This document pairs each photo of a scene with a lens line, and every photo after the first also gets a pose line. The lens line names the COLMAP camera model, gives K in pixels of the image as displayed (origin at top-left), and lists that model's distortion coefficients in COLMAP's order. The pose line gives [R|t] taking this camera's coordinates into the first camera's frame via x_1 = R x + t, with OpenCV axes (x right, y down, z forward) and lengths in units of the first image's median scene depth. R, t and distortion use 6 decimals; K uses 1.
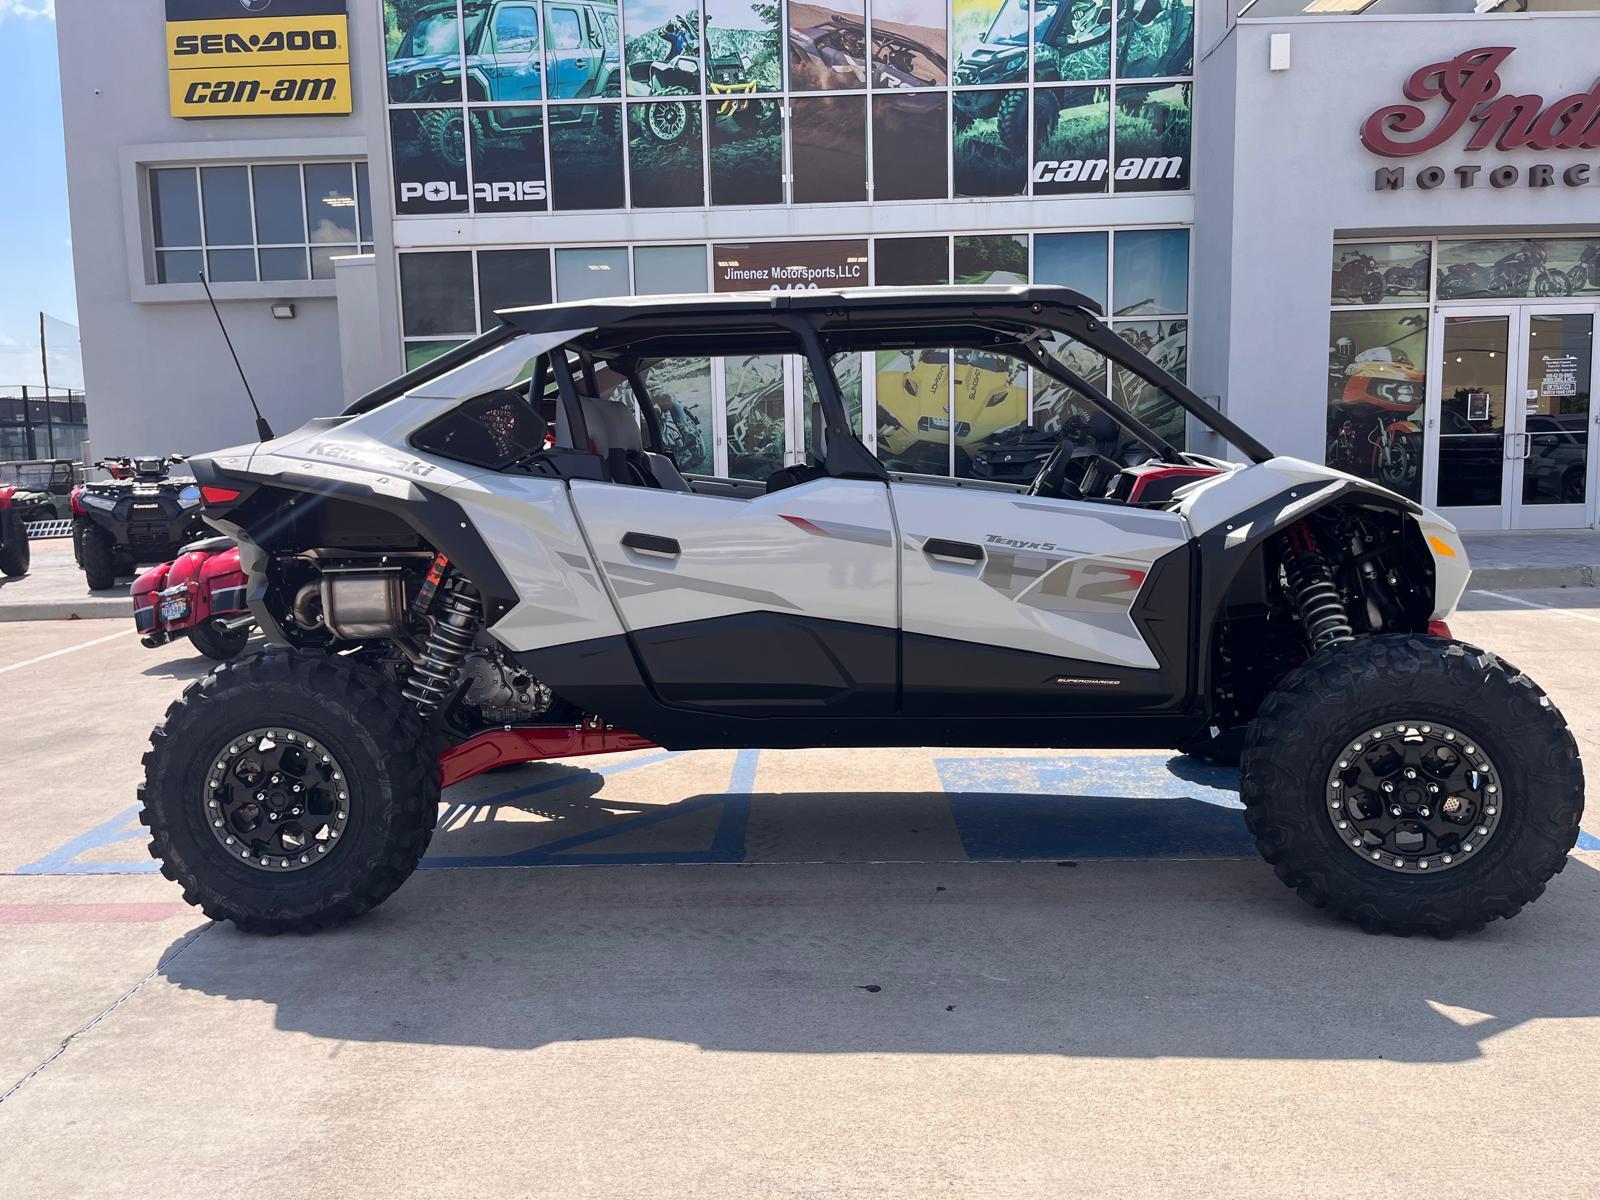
lens RADIAL K [[1207.8, 0, 792.2], [0, 1207.8, 594.2], [0, 0, 1]] dist [0.047108, -0.055293]
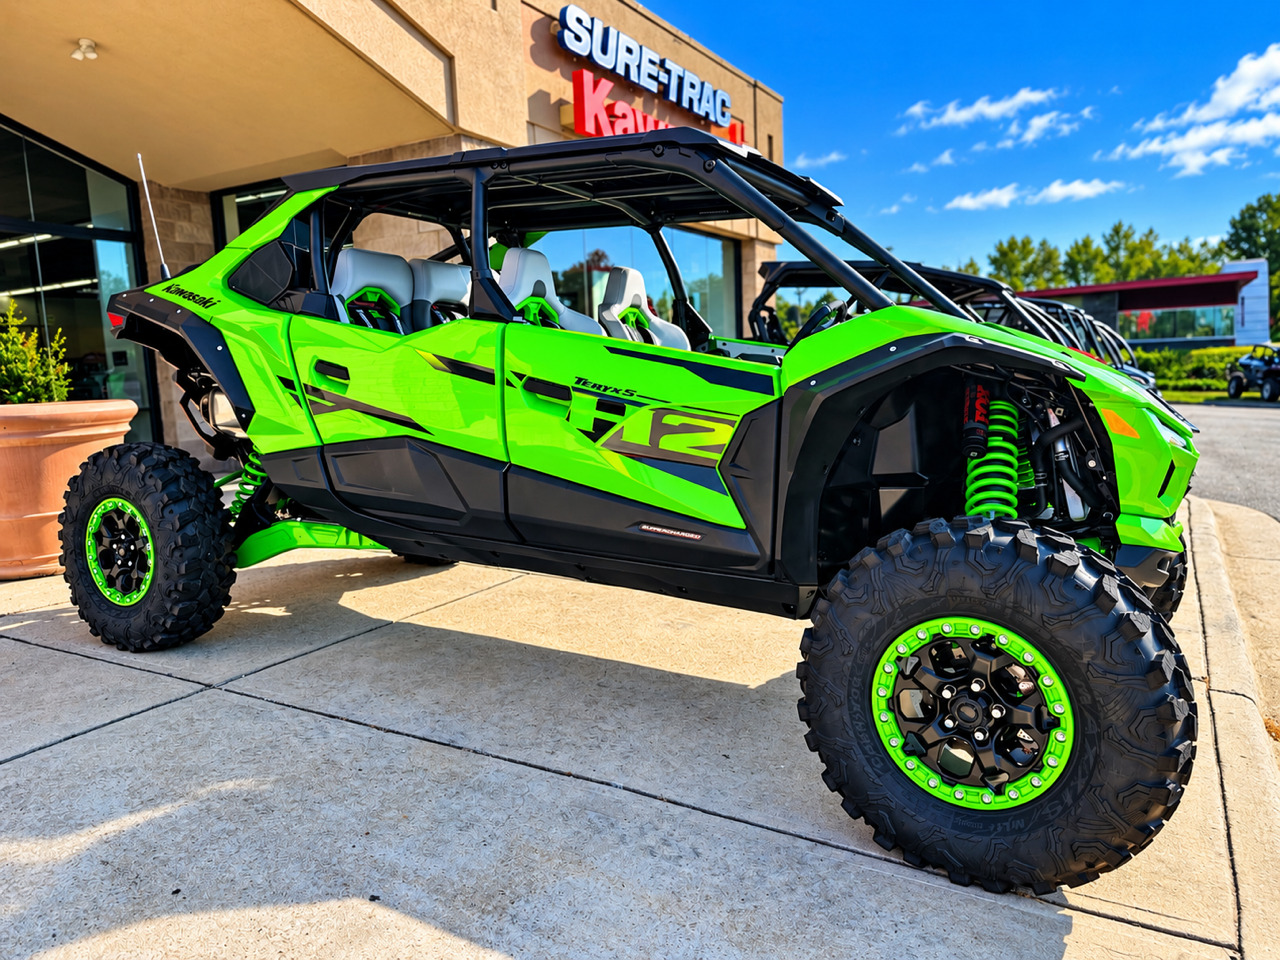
lens RADIAL K [[966.2, 0, 602.8], [0, 966.2, 482.3], [0, 0, 1]] dist [0.047108, -0.055293]
pose [[0.897548, 0.099515, -0.429540, 0.511564], [-0.089940, 0.995036, 0.042595, 0.002558], [0.431647, 0.000402, 0.902043, 0.259493]]
